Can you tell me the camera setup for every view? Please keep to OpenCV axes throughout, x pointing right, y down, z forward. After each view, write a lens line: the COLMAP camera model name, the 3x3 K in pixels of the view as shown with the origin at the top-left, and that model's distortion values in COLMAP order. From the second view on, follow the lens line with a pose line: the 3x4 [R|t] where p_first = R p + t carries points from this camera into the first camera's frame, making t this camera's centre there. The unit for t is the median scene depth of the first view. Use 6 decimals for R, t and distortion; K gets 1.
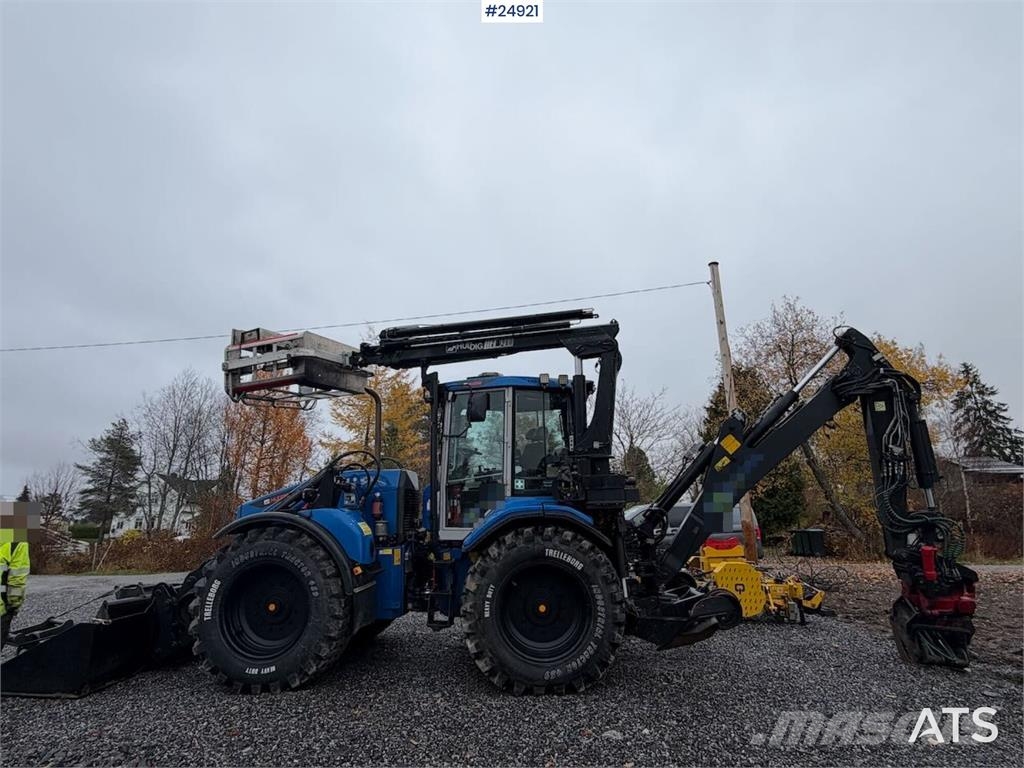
lens RADIAL K [[536.2, 0, 512.0], [0, 536.2, 384.0], [0, 0, 1]] dist [0.000290, 0.000983]
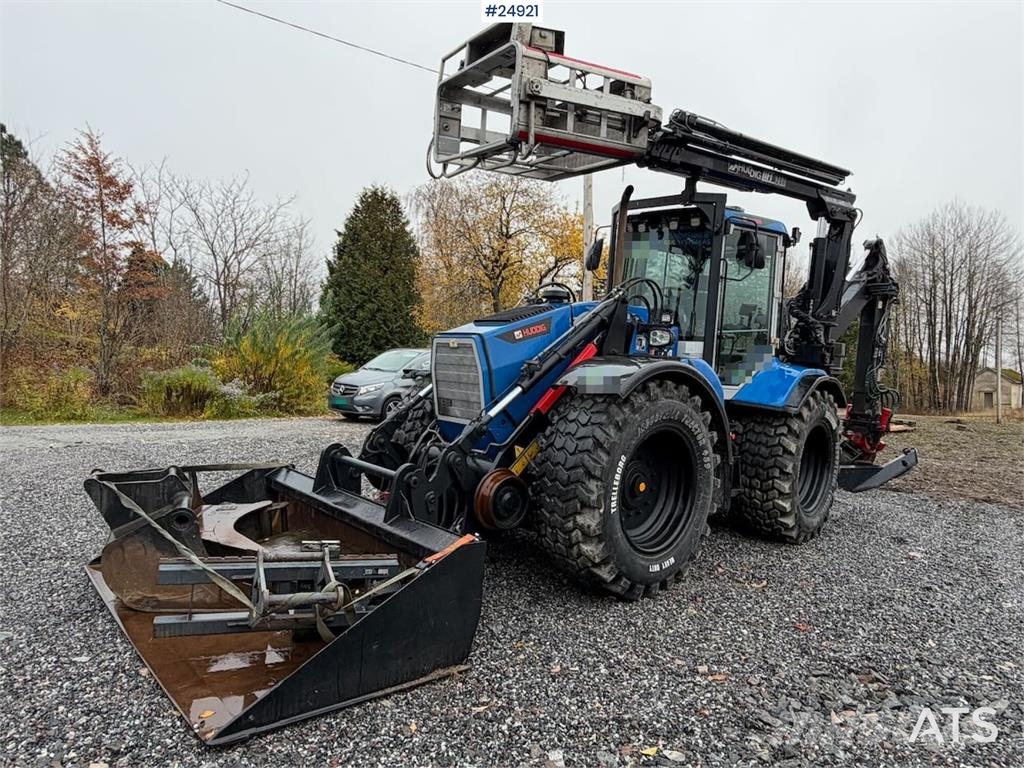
lens RADIAL K [[679.4, 0, 512.0], [0, 679.4, 384.0], [0, 0, 1]] dist [0.007046, 0.002678]
pose [[0.666804, 0.029149, 0.744663, -1.254461], [-0.233033, 0.957281, 0.171197, 0.169160], [-0.707861, -0.287686, 0.645111, 0.577866]]
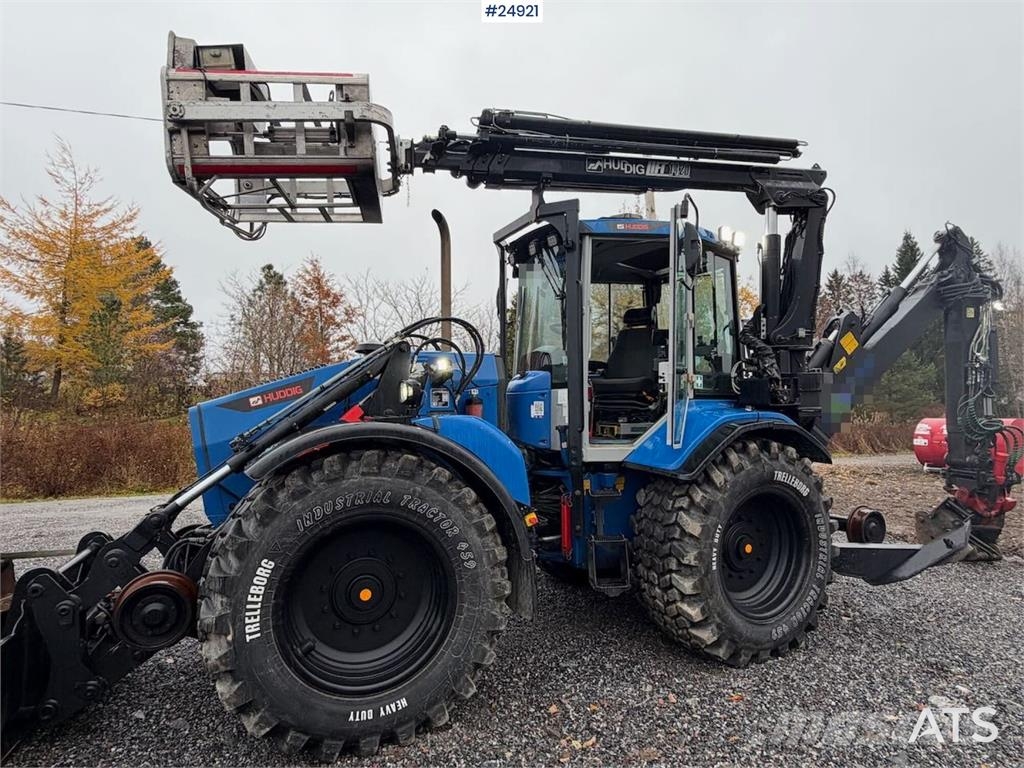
lens RADIAL K [[581.2, 0, 499.5], [0, 581.2, 384.3], [0, 0, 1]] dist [0.002196, -0.000356]
pose [[0.896264, 0.026096, 0.442752, -0.593351], [-0.105485, 0.982165, 0.155643, 0.106280], [-0.430794, -0.186201, 0.883032, 0.472610]]
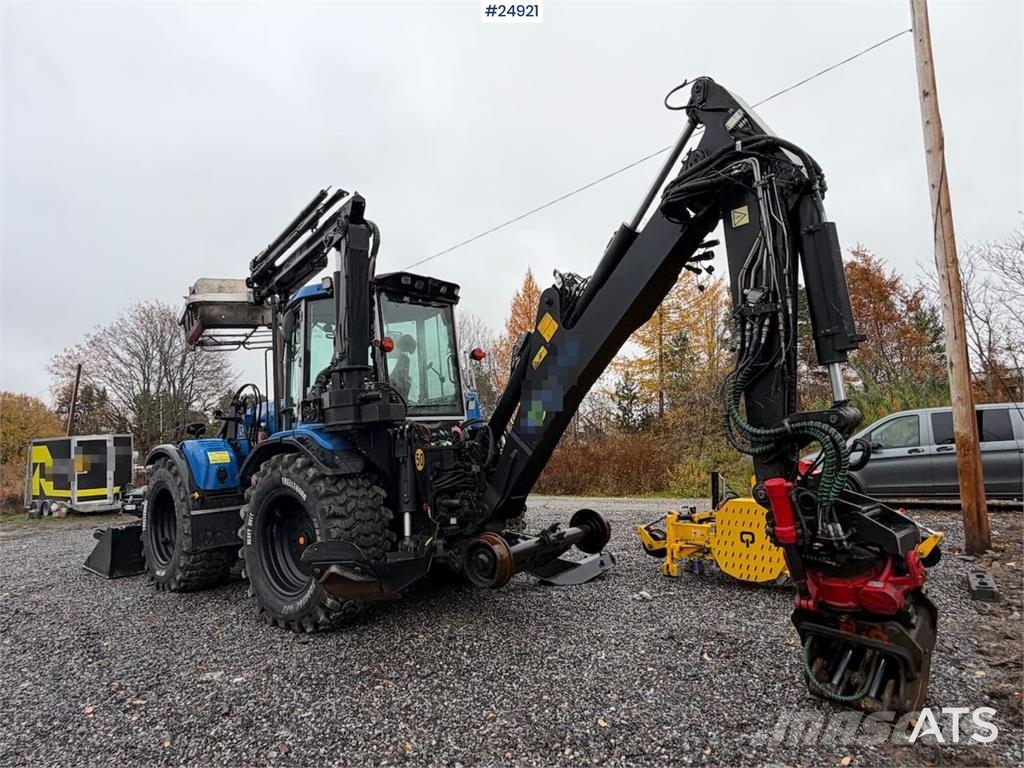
lens RADIAL K [[607.2, 0, 512.4], [0, 607.2, 380.0], [0, 0, 1]] dist [0.002404, -0.000173]
pose [[0.796902, -0.086544, -0.597878, 0.954335], [0.172597, 0.981050, 0.088044, 0.119916], [0.578928, -0.173354, 0.796737, 0.424248]]
